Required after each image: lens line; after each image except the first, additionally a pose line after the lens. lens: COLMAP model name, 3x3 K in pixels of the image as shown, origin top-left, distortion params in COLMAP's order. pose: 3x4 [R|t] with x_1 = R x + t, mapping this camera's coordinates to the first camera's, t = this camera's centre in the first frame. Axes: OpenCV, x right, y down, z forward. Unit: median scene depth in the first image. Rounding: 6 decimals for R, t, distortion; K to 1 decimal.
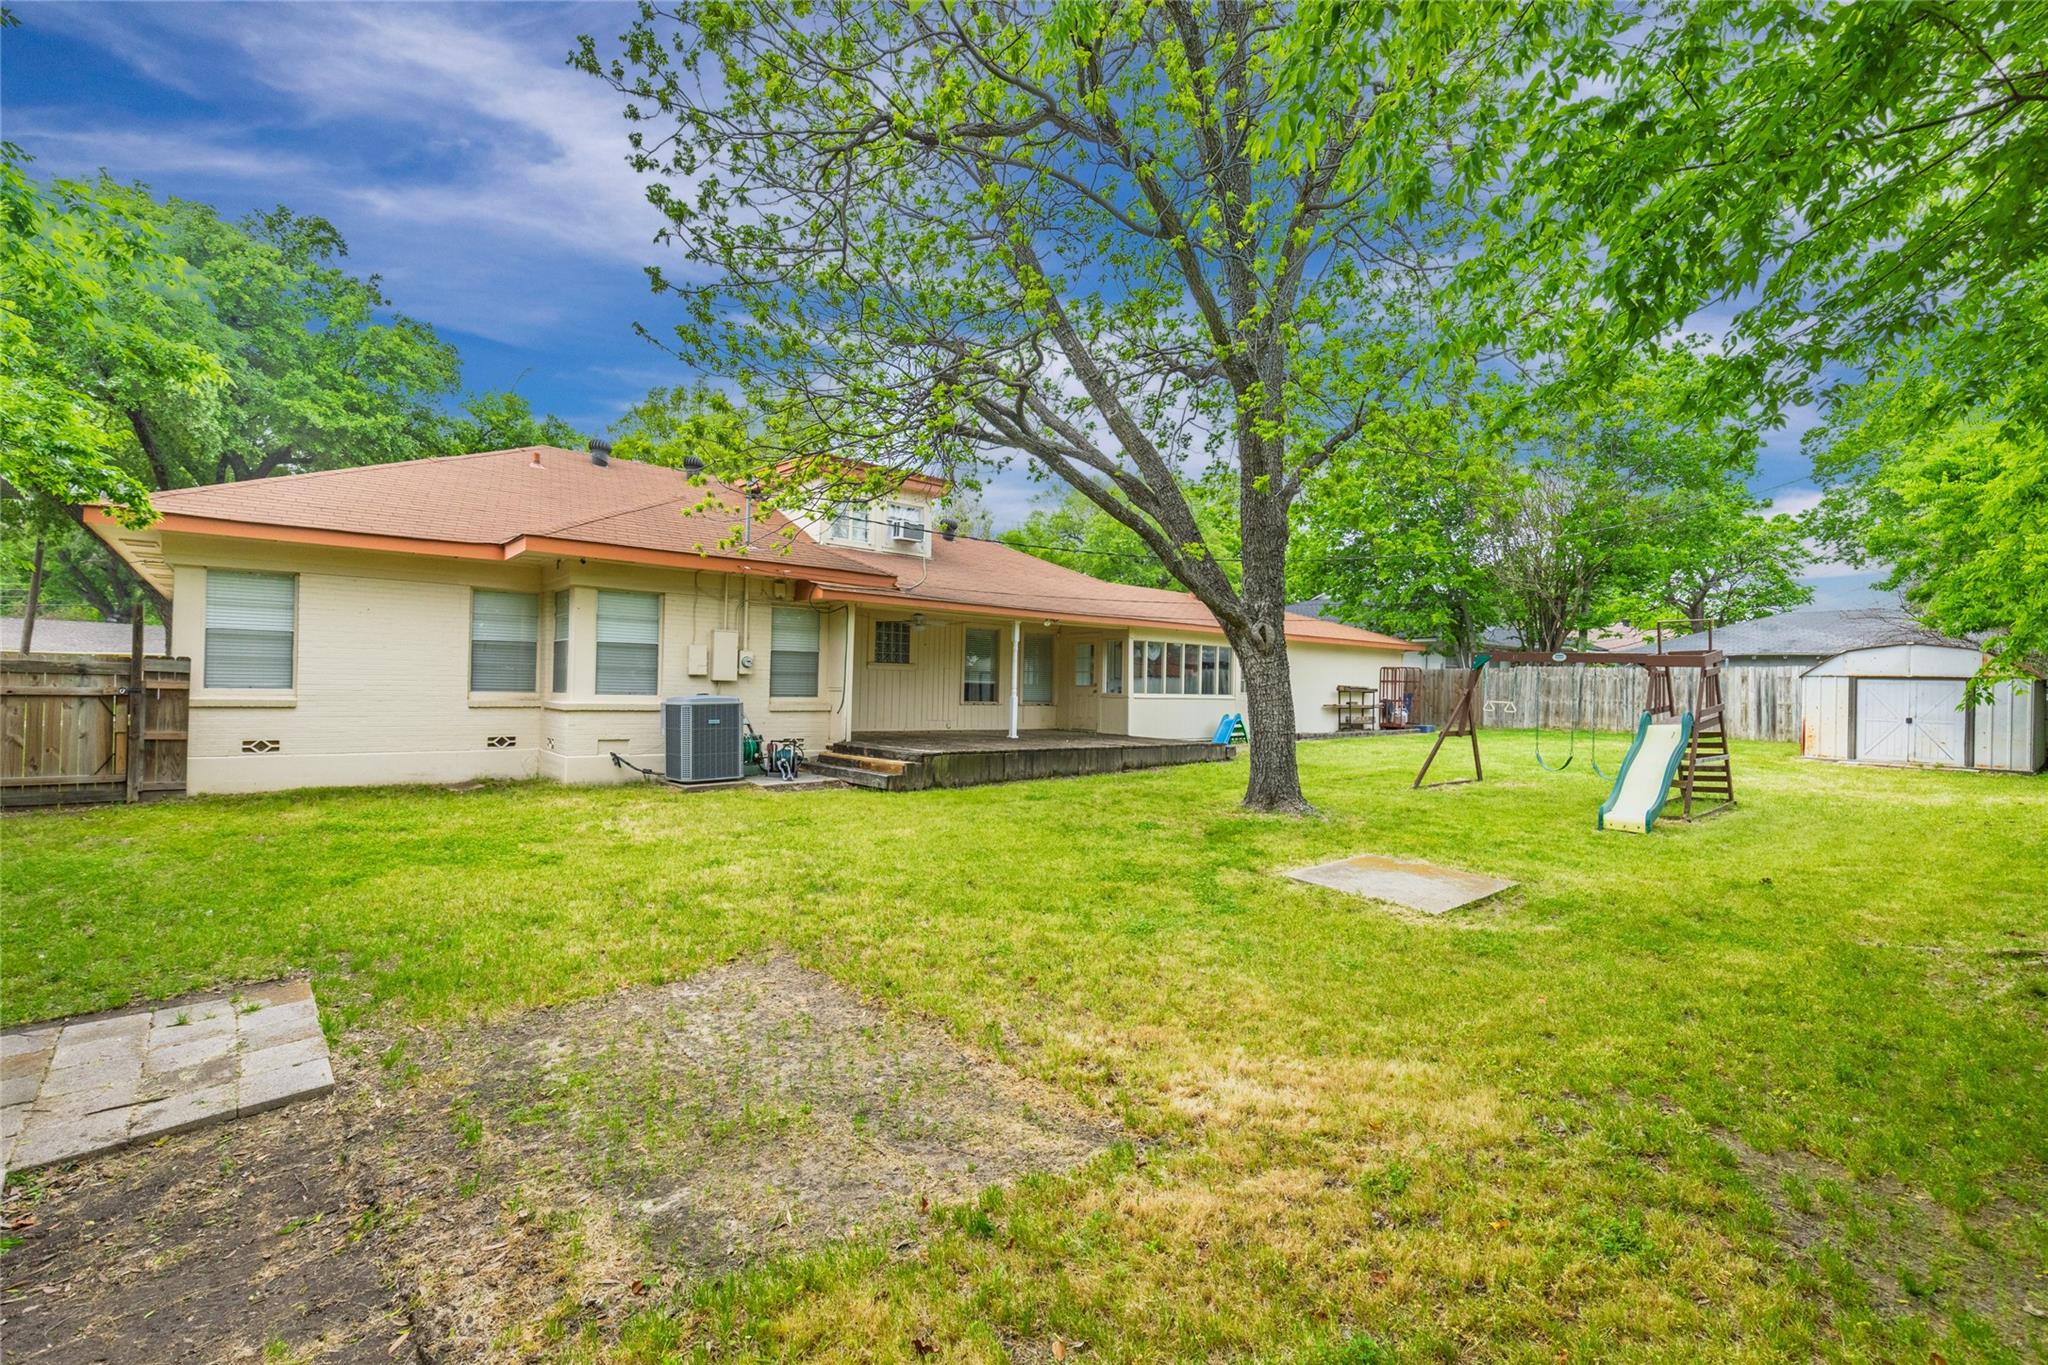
lens RADIAL K [[892.1, 0, 1038.7], [0, 892.1, 684.7], [0, 0, 1]] dist [0.001916, 0.000434]
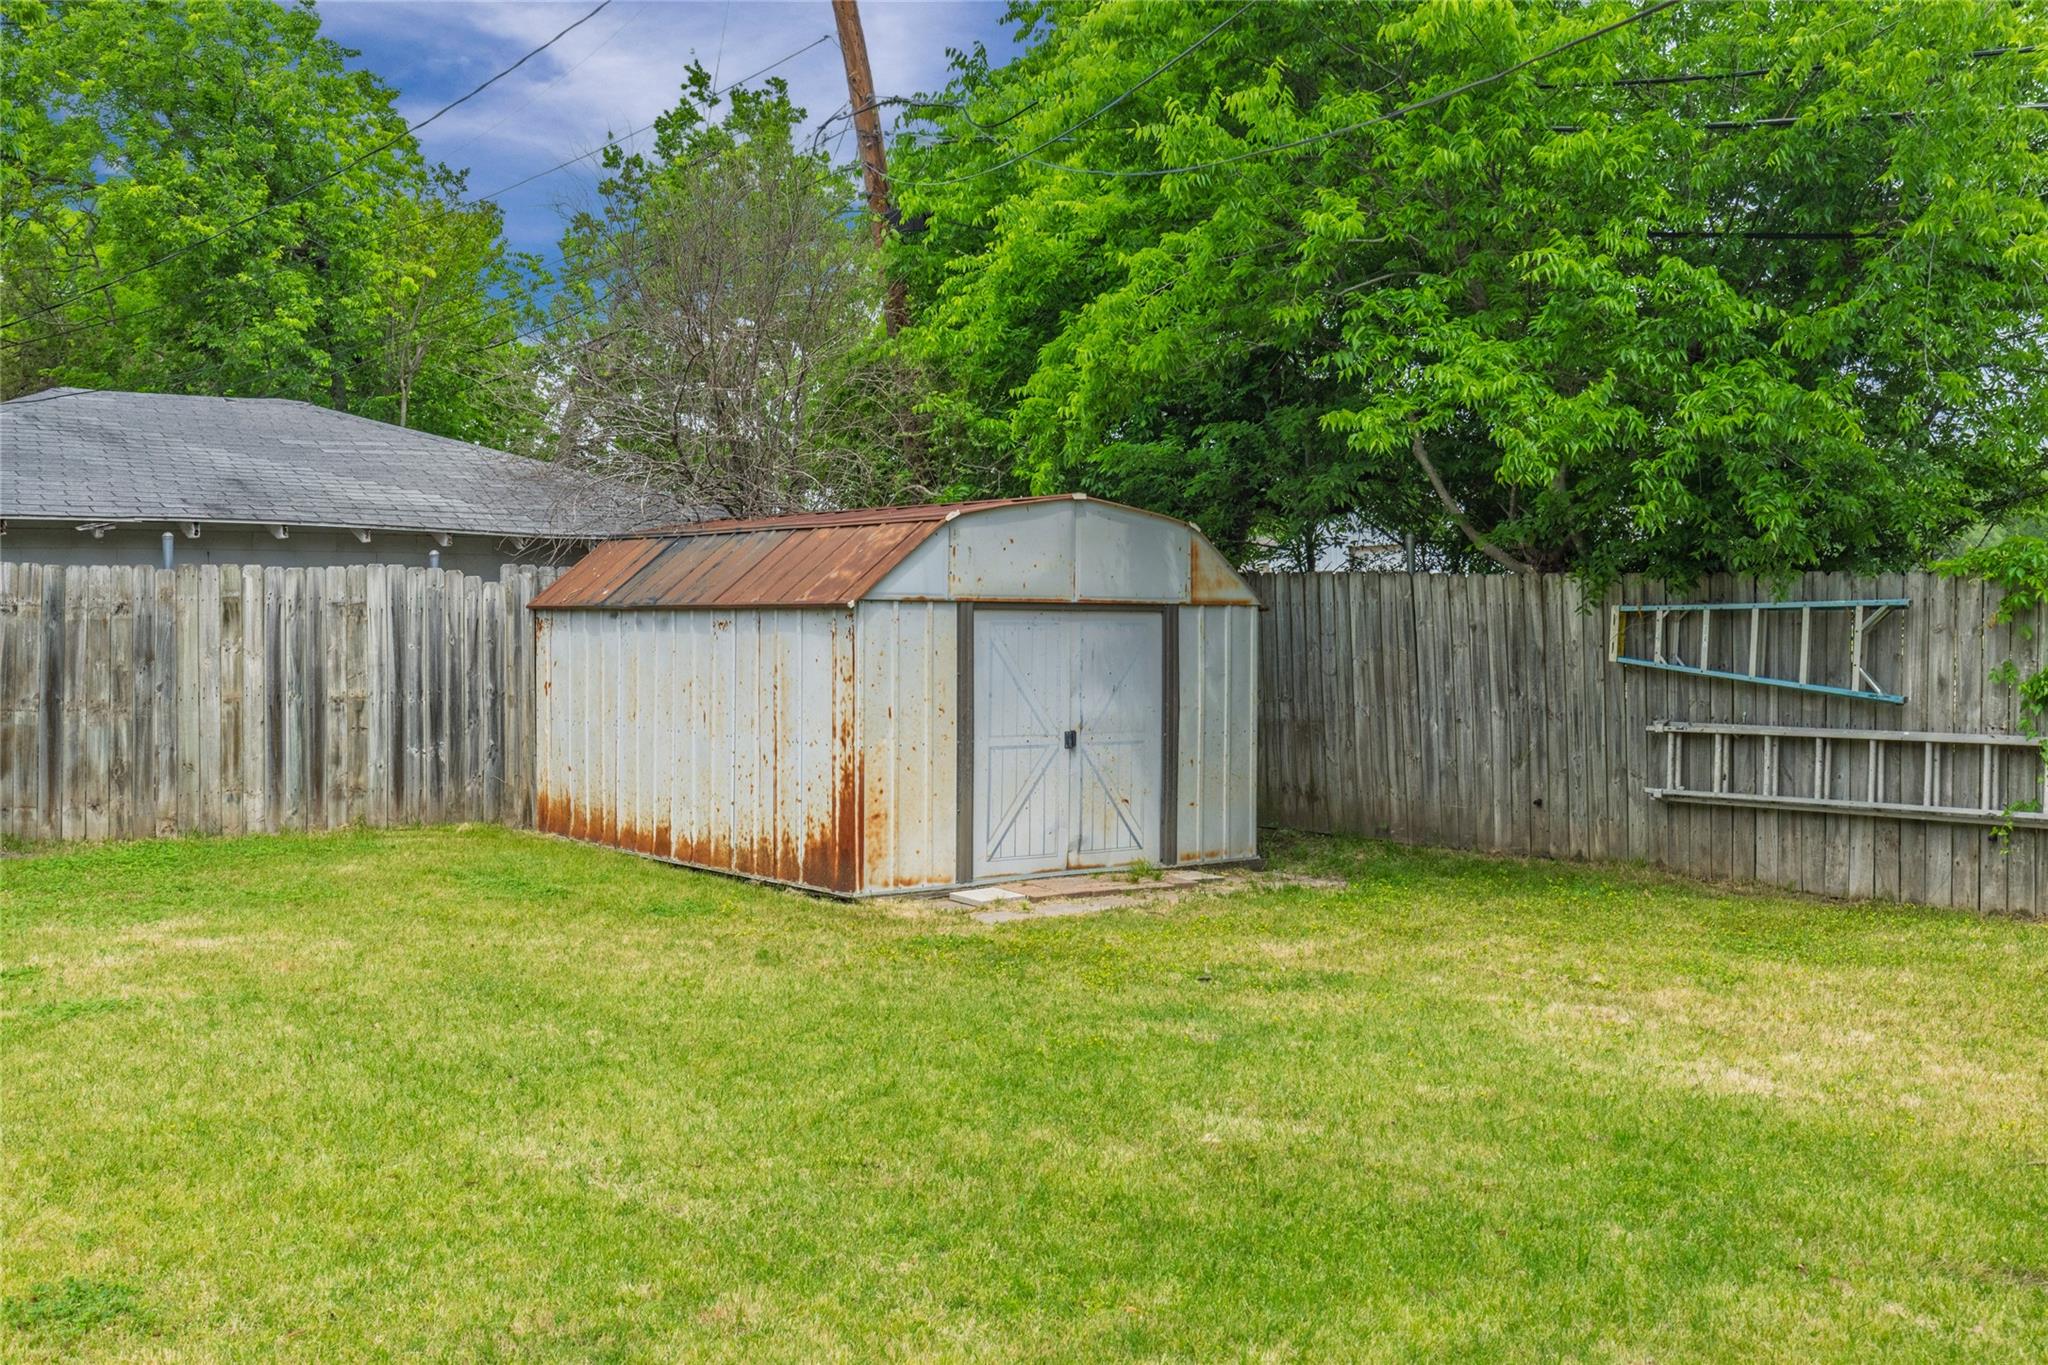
lens RADIAL K [[1914.7, 0, 1033.8], [0, 1914.7, 668.5], [0, 0, 1]] dist [0.014027, 0.000000]
pose [[0.048295, -0.033581, 0.998268, 0.297261], [0.008566, 0.999412, 0.033205, -0.008161], [-0.998796, 0.006948, 0.048554, 0.992491]]
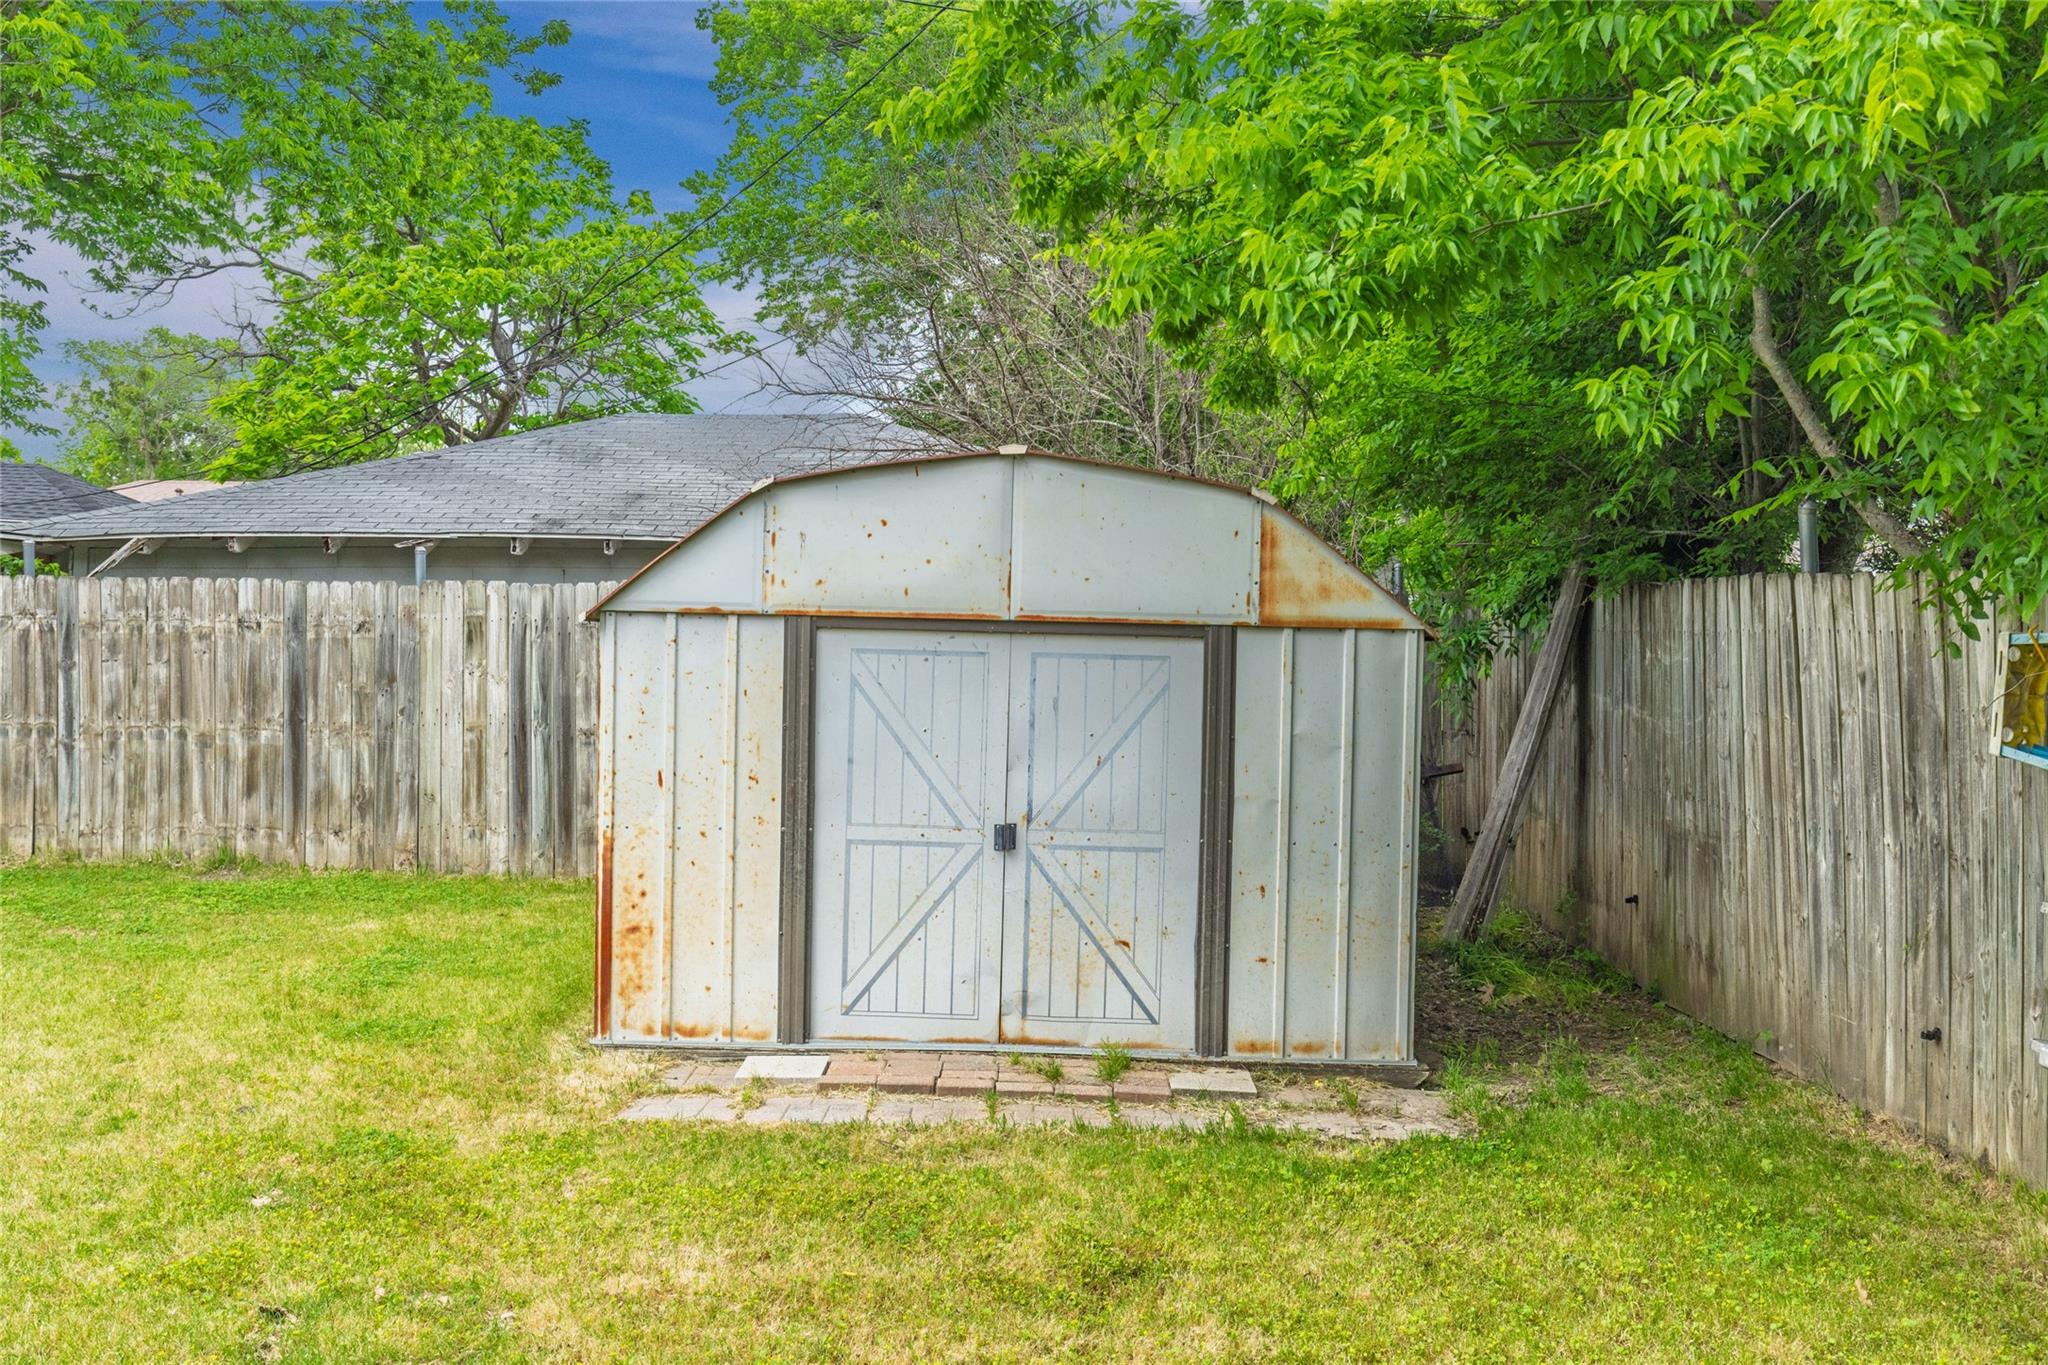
lens RADIAL K [[1914.7, 0, 1024.4], [0, 1914.7, 695.5], [0, 0, 1]] dist [0.014027, 0.000000]
pose [[0.653488, -0.012187, 0.756838, 0.660021], [-0.006788, 0.999736, 0.021960, -0.001296], [-0.756906, -0.019488, 0.653233, 0.726259]]
